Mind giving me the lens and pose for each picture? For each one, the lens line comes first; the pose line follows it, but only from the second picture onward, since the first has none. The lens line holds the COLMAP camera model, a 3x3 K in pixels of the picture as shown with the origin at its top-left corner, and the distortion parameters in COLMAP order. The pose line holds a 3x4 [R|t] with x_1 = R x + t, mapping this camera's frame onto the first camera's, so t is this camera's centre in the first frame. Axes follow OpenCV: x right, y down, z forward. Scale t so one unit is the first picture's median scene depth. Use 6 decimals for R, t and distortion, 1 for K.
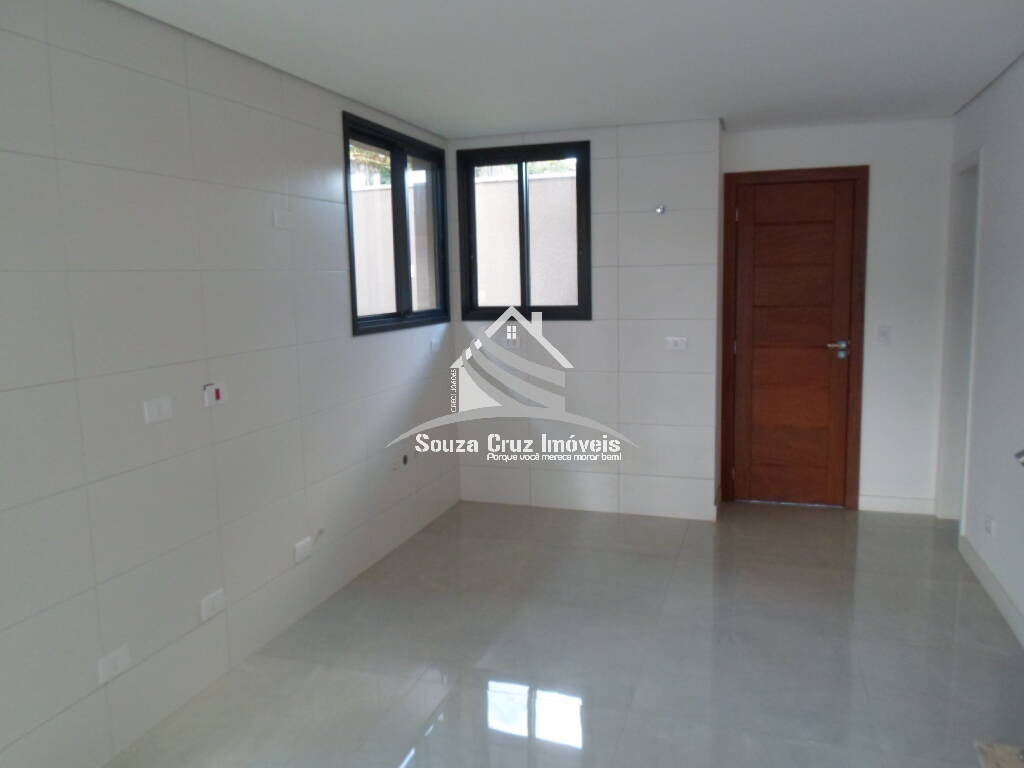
lens RADIAL K [[777.4, 0, 512.0], [0, 777.4, 384.0], [0, 0, 1]] dist [0.005569, -0.026910]
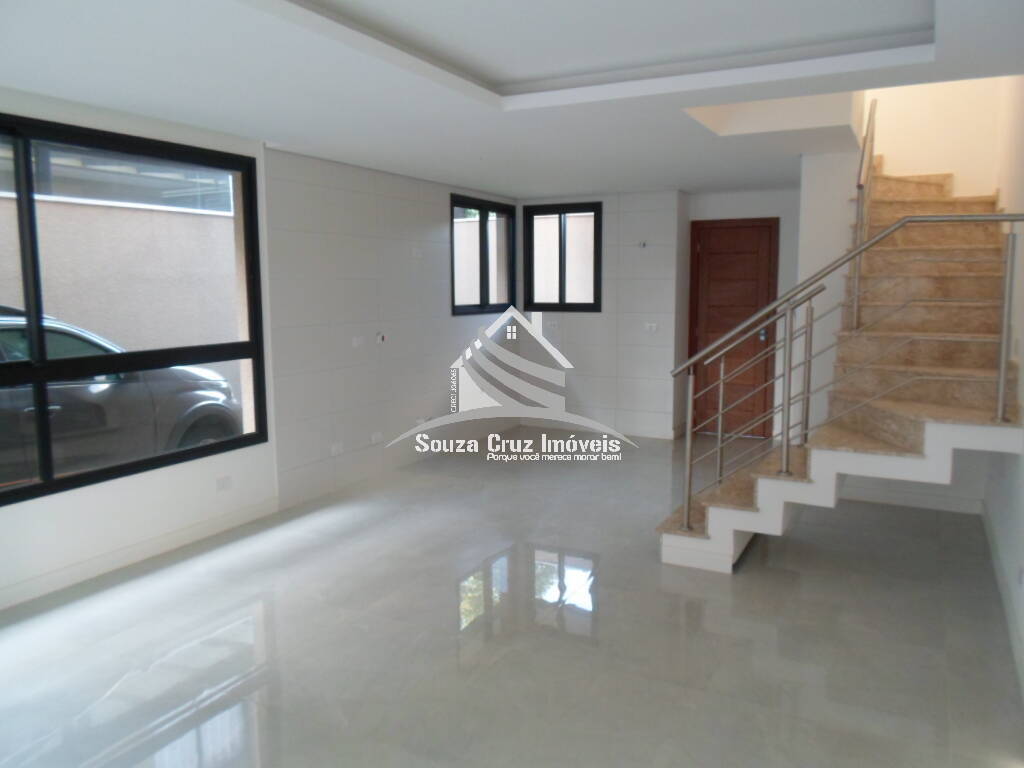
lens RADIAL K [[777.4, 0, 512.0], [0, 777.4, 384.0], [0, 0, 1]] dist [0.005569, -0.026910]
pose [[0.986295, 0.036400, -0.160929, 0.186613], [-0.038100, 0.999246, -0.007490, 0.085748], [0.160535, 0.013519, 0.986938, -0.617246]]
